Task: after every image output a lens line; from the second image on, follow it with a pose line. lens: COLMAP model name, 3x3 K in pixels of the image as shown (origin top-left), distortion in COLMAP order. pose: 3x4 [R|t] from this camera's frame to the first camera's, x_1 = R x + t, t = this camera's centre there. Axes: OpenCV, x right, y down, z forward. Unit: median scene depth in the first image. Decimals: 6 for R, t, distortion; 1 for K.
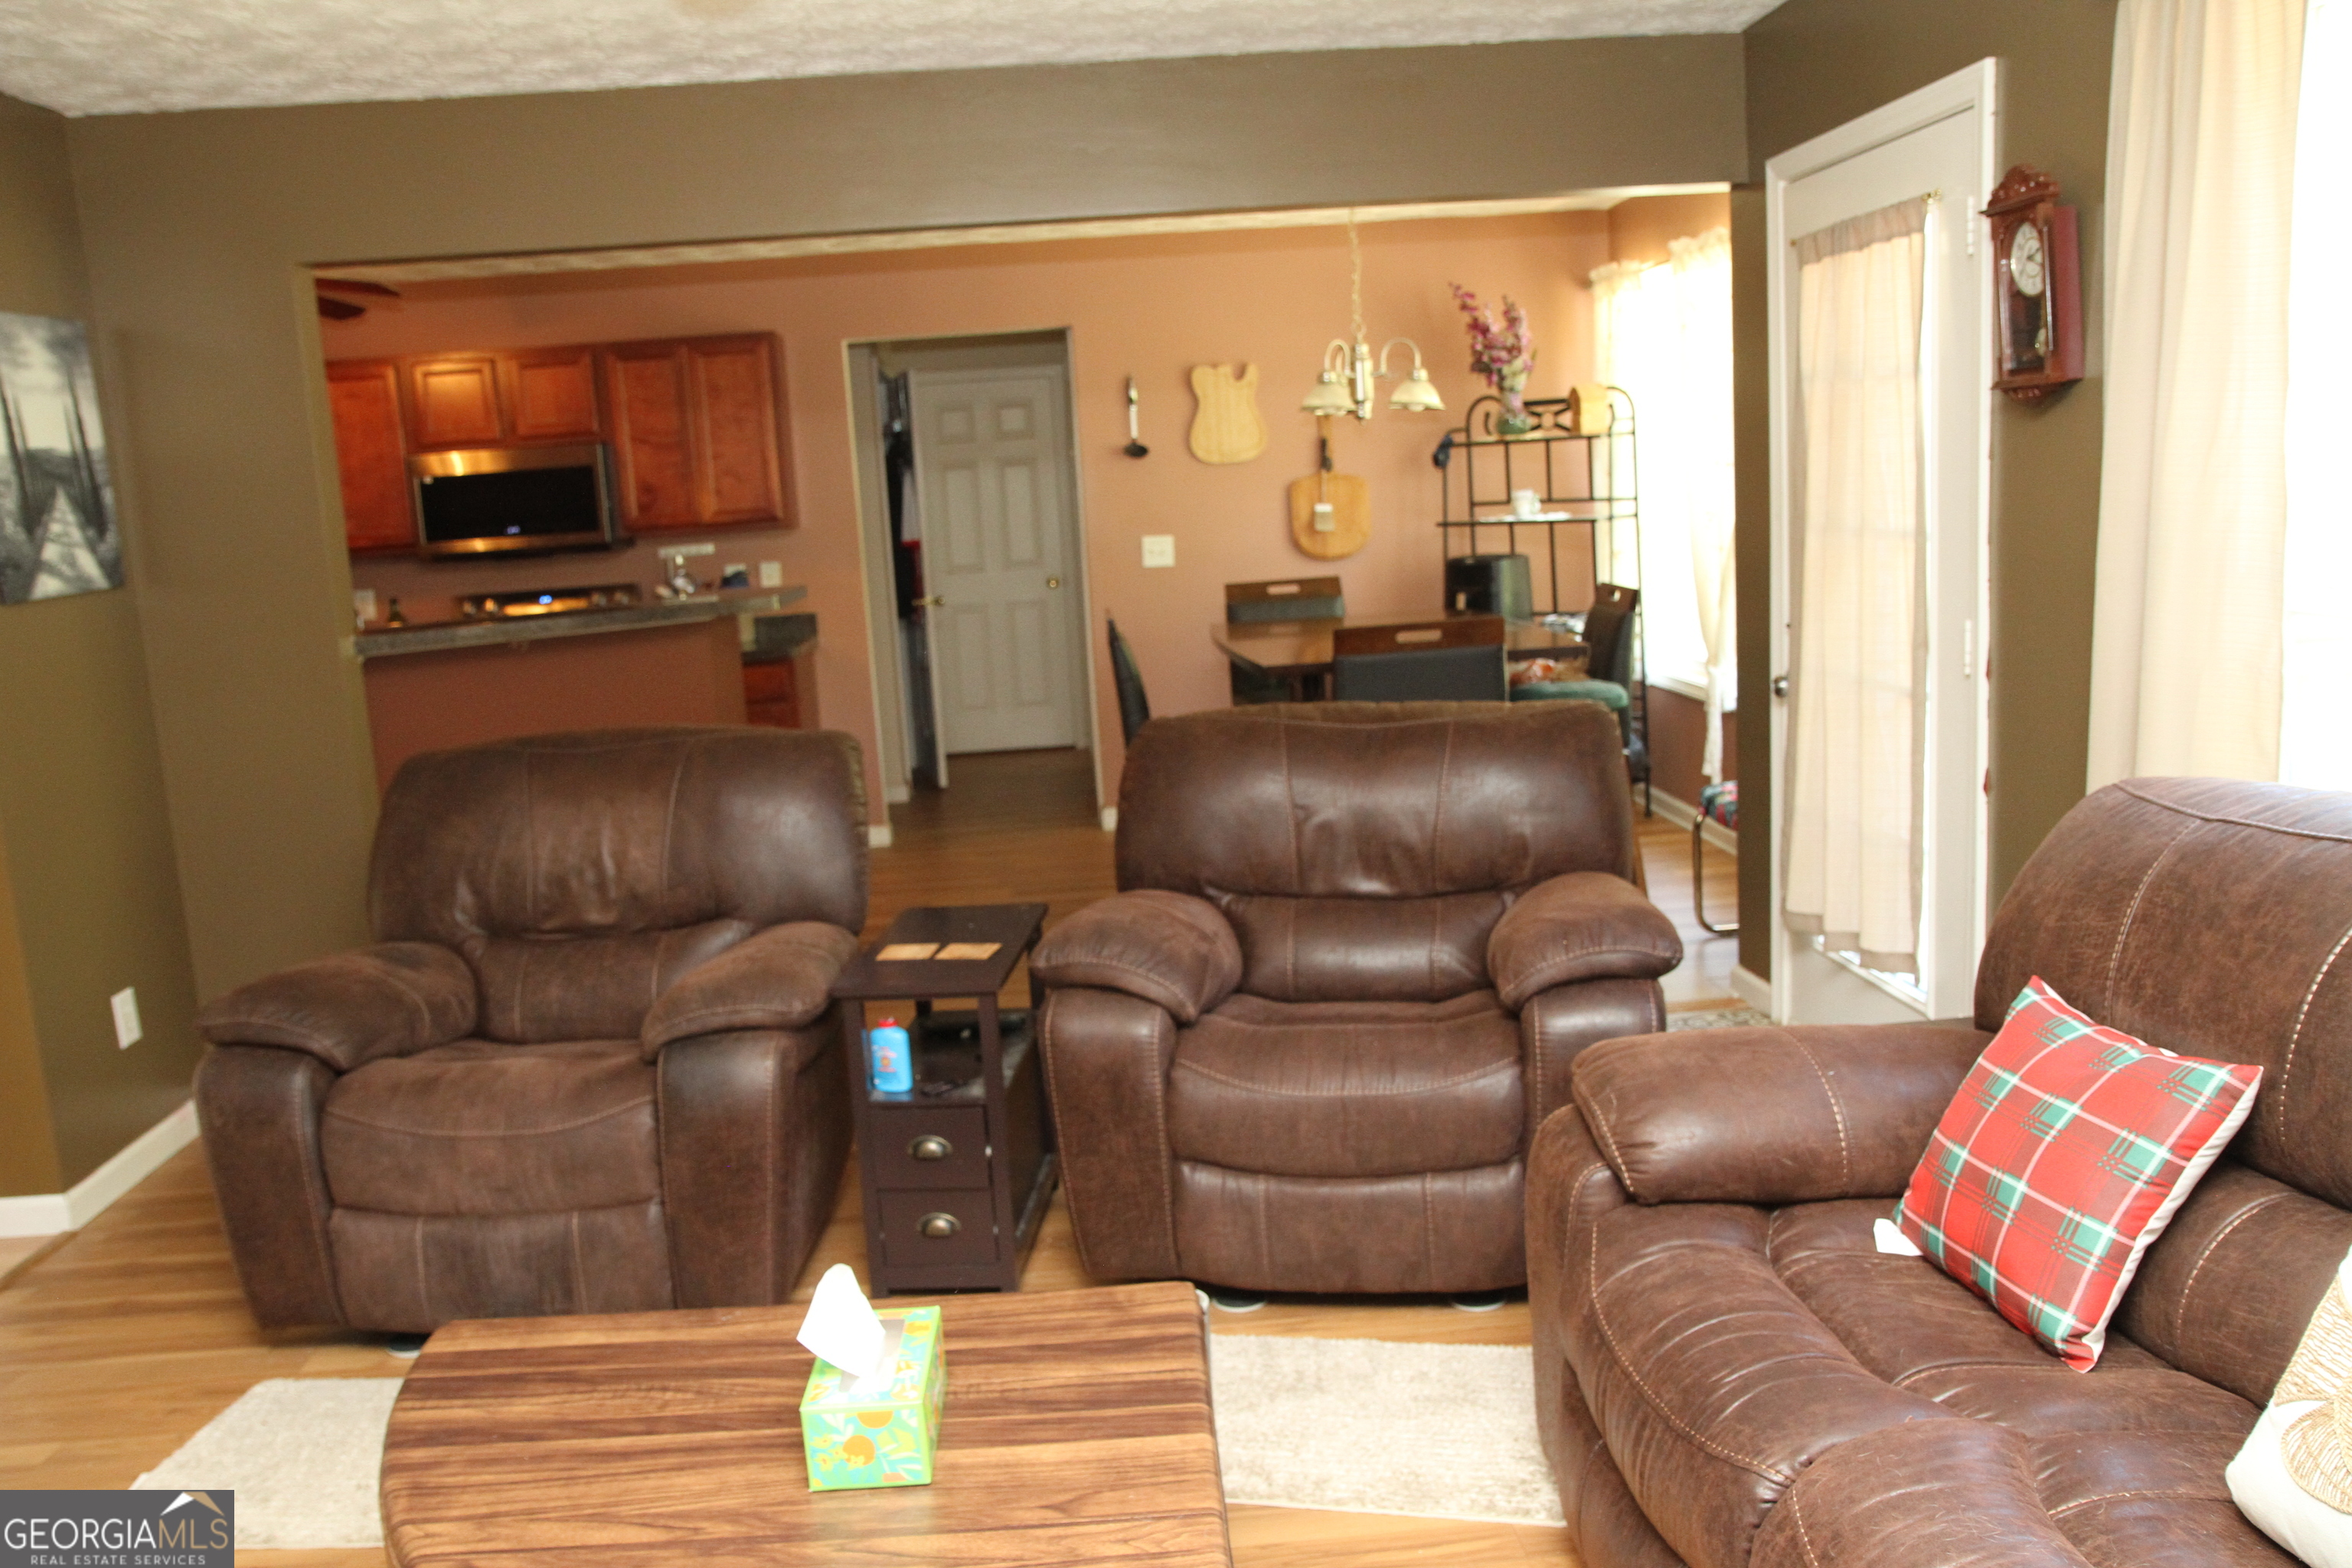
lens RADIAL K [[1840.1, 0, 1163.2], [0, 1840.1, 811.9], [0, 0, 1]] dist [-0.105393, 0.115488]
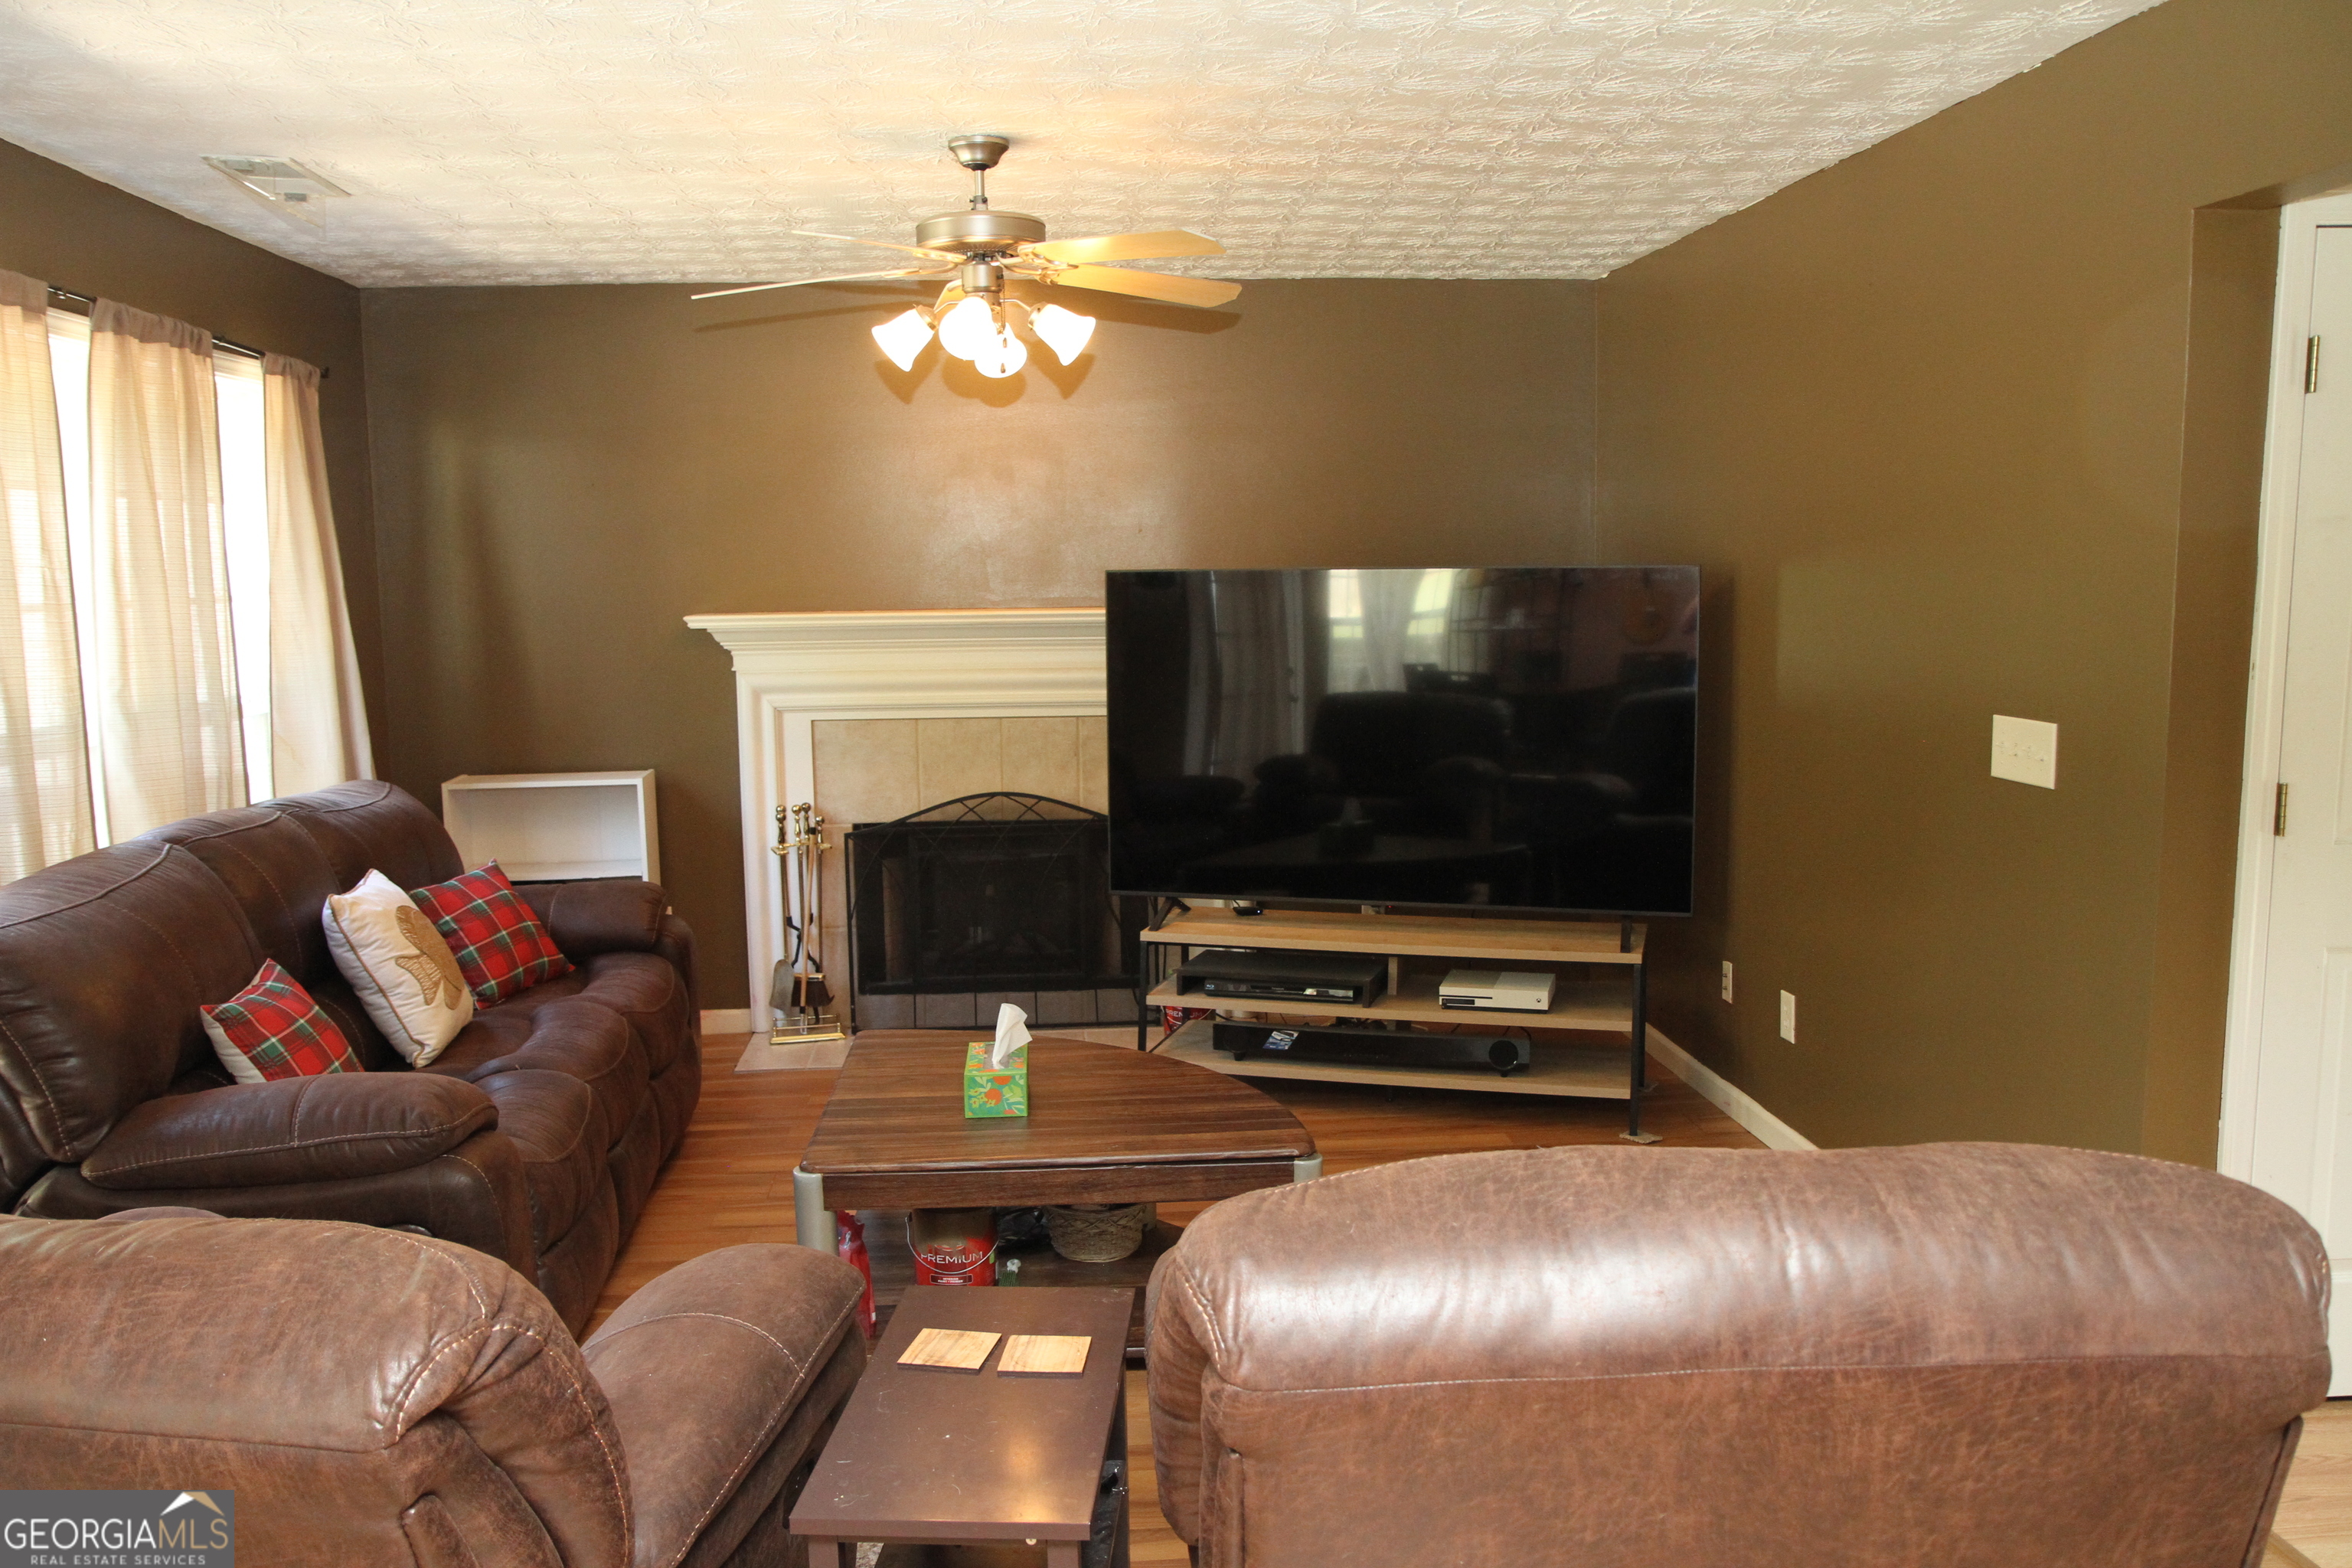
lens RADIAL K [[1840.1, 0, 1163.2], [0, 1840.1, 811.9], [0, 0, 1]] dist [-0.105393, 0.115488]
pose [[-0.996923, 0.077403, -0.012381, -0.170155], [0.069783, 0.948305, 0.309593, -0.272857], [0.035704, 0.307776, -0.950789, 1.426343]]
